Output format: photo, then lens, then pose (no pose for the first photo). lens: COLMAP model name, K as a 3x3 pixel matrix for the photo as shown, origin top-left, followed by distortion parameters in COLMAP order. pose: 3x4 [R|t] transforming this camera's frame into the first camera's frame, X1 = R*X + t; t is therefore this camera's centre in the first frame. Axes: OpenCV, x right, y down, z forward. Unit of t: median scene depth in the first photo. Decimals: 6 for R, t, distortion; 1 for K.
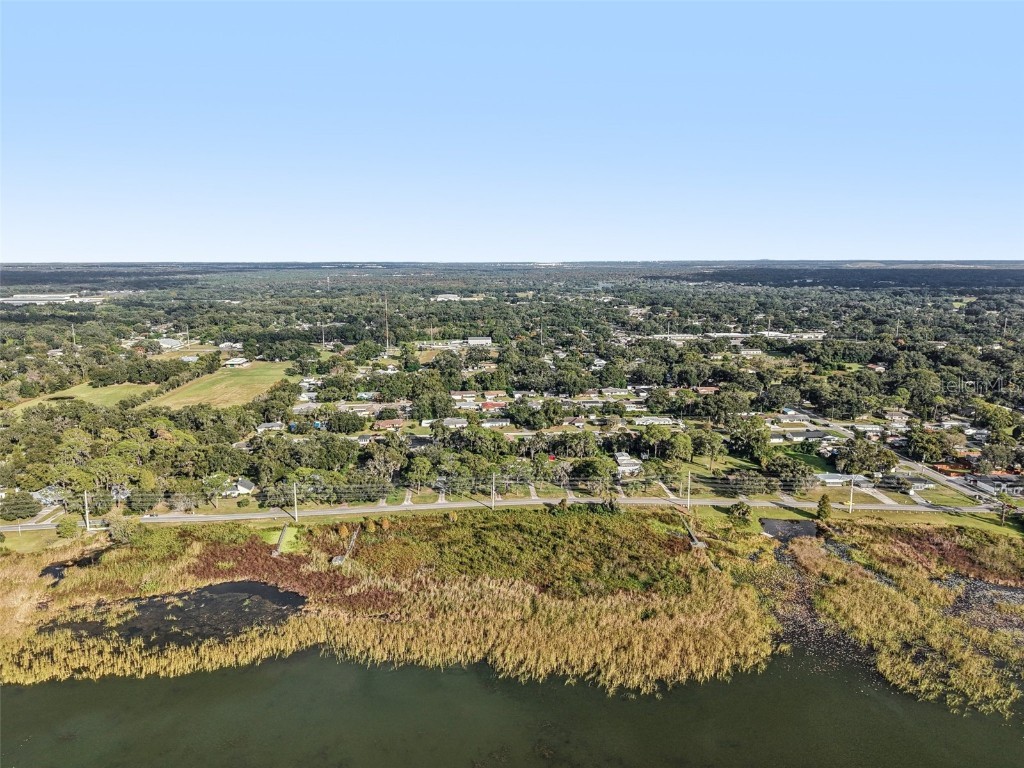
lens RADIAL K [[708.1, 0, 511.3], [0, 708.1, 380.0], [0, 0, 1]] dist [0.010252, -0.002283]
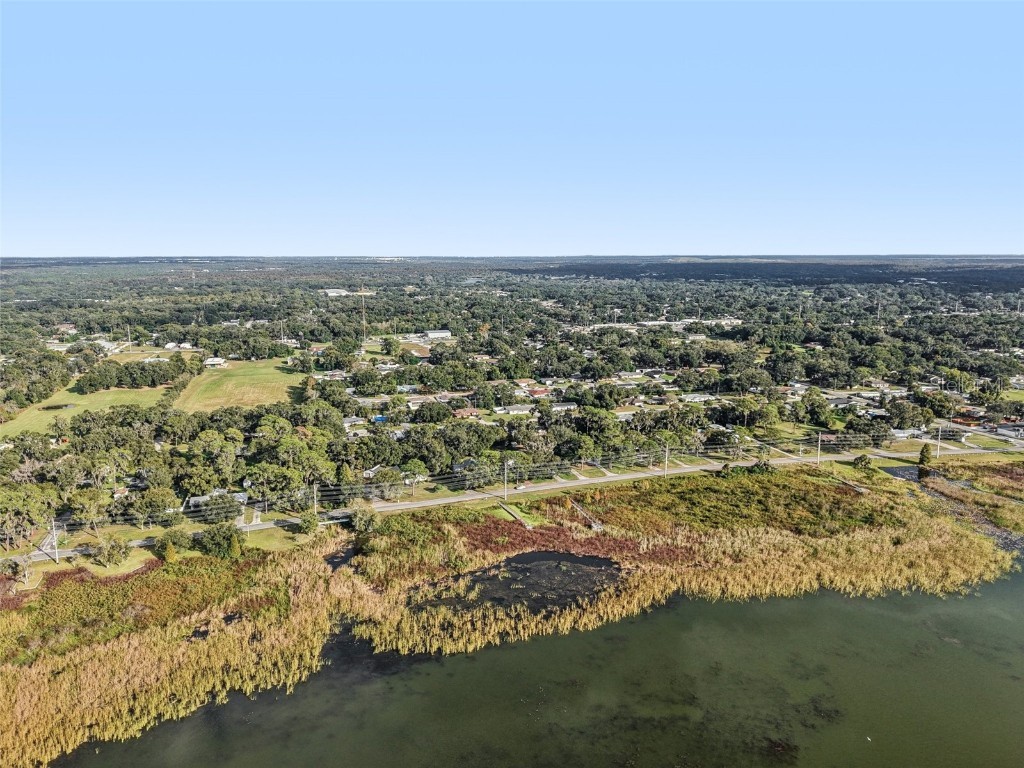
lens RADIAL K [[708.1, 0, 510.7], [0, 708.1, 383.7], [0, 0, 1]] dist [0.010252, -0.002283]
pose [[0.971140, -0.042756, 0.234648, -0.340724], [0.039935, 0.999062, 0.016762, 0.004877], [-0.235144, -0.006908, 0.971936, -0.017126]]
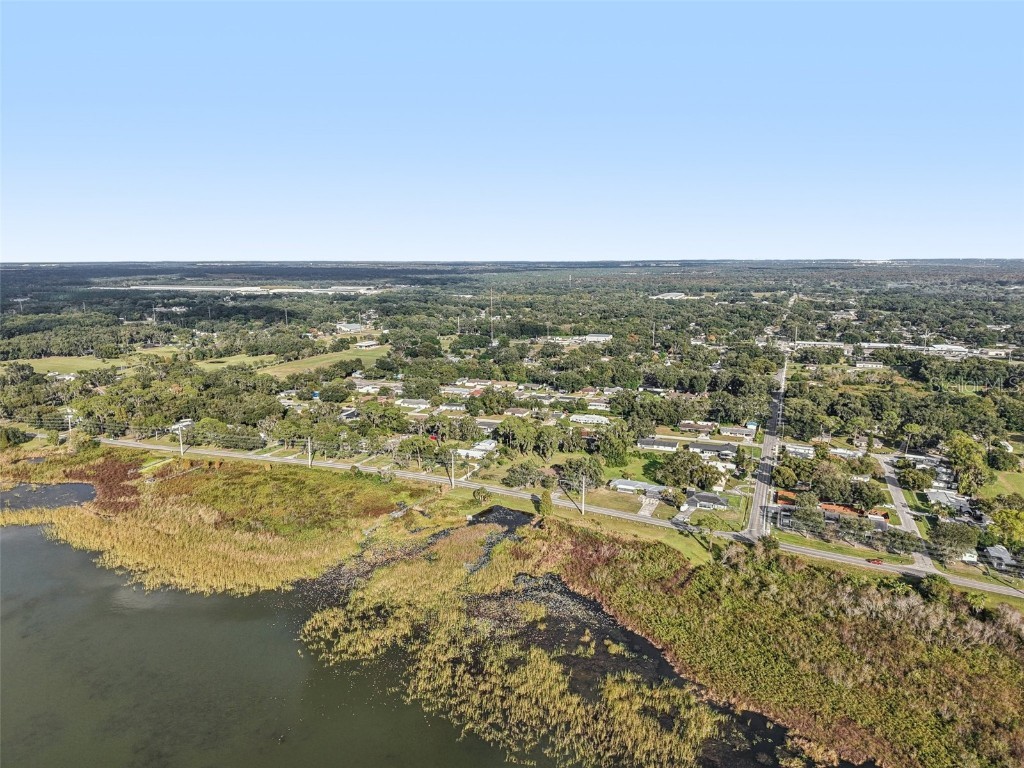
lens RADIAL K [[708.1, 0, 510.0], [0, 708.1, 387.7], [0, 0, 1]] dist [0.010252, -0.002283]
pose [[0.893025, 0.078225, -0.443156, 0.553044], [-0.072431, 0.996922, 0.030014, -0.008525], [0.444139, 0.005295, 0.895942, 0.045989]]
